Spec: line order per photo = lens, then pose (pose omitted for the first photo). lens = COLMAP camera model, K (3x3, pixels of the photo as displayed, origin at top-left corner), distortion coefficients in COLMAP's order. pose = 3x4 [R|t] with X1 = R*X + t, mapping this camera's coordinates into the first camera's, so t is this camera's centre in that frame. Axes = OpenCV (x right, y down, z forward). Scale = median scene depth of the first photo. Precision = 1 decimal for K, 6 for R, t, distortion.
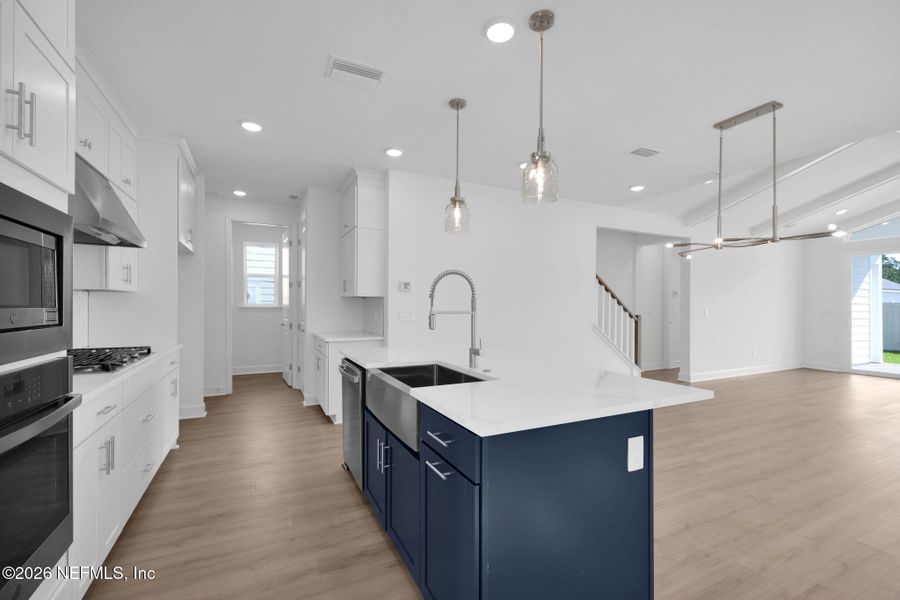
lens RADIAL K [[393.2, 0, 449.3], [0, 393.2, 302.4], [0, 0, 1]] dist [0.000473, 0.000062]
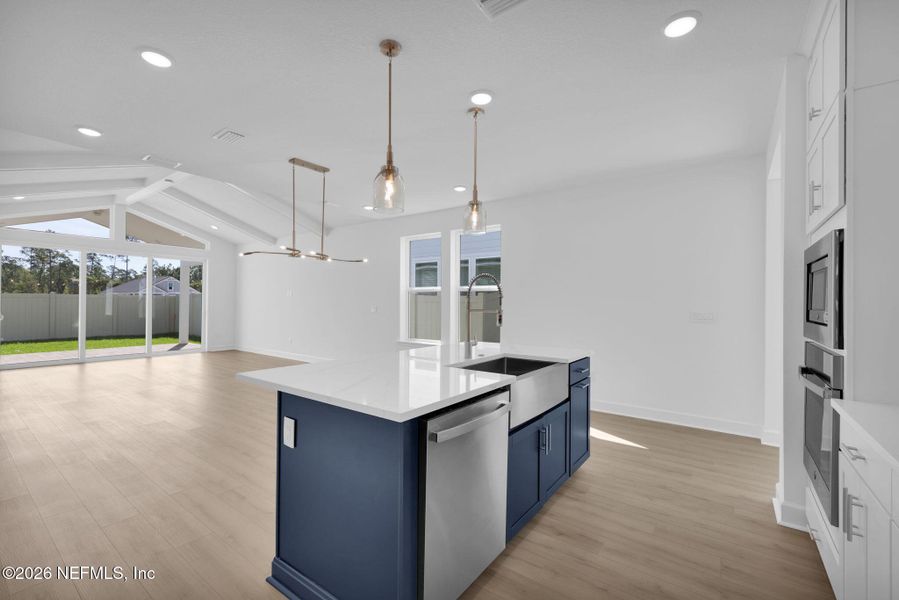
lens RADIAL K [[378.4, 0, 448.6], [0, 378.4, 305.9], [0, 0, 1]] dist [0.002369, 0.000078]
pose [[-0.459308, -0.014888, 0.888152, -0.860220], [-0.019158, 0.999793, 0.006851, 0.006471], [-0.888070, -0.013868, -0.459499, 1.514563]]
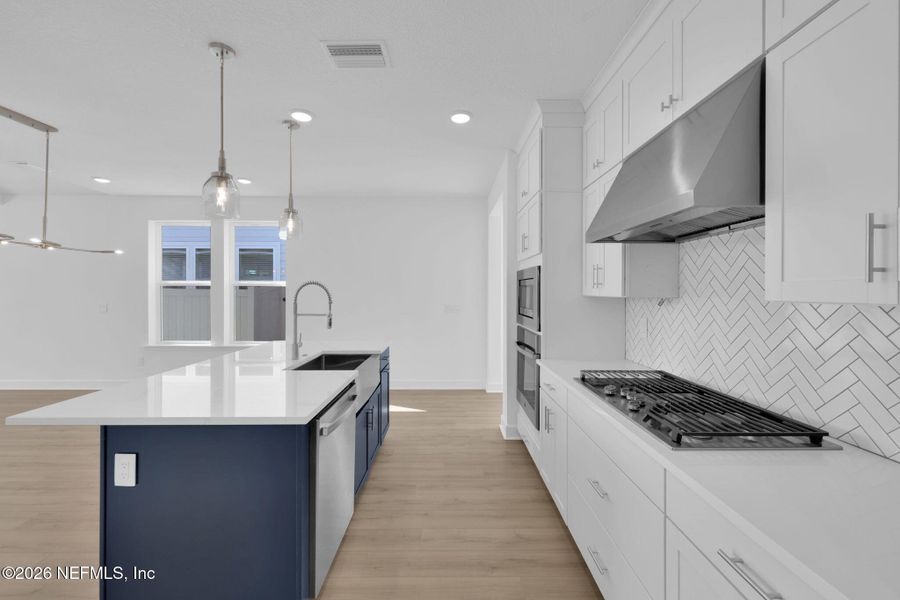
lens RADIAL K [[360.9, 0, 450.0], [0, 360.9, 300.0], [0, 0, 1]] dist [-0.008926, -0.000067]
pose [[-0.899539, -0.014612, 0.436596, -0.831093], [-0.009699, 0.999862, 0.013479, -0.037057], [-0.436733, 0.007891, -0.899557, 1.737535]]
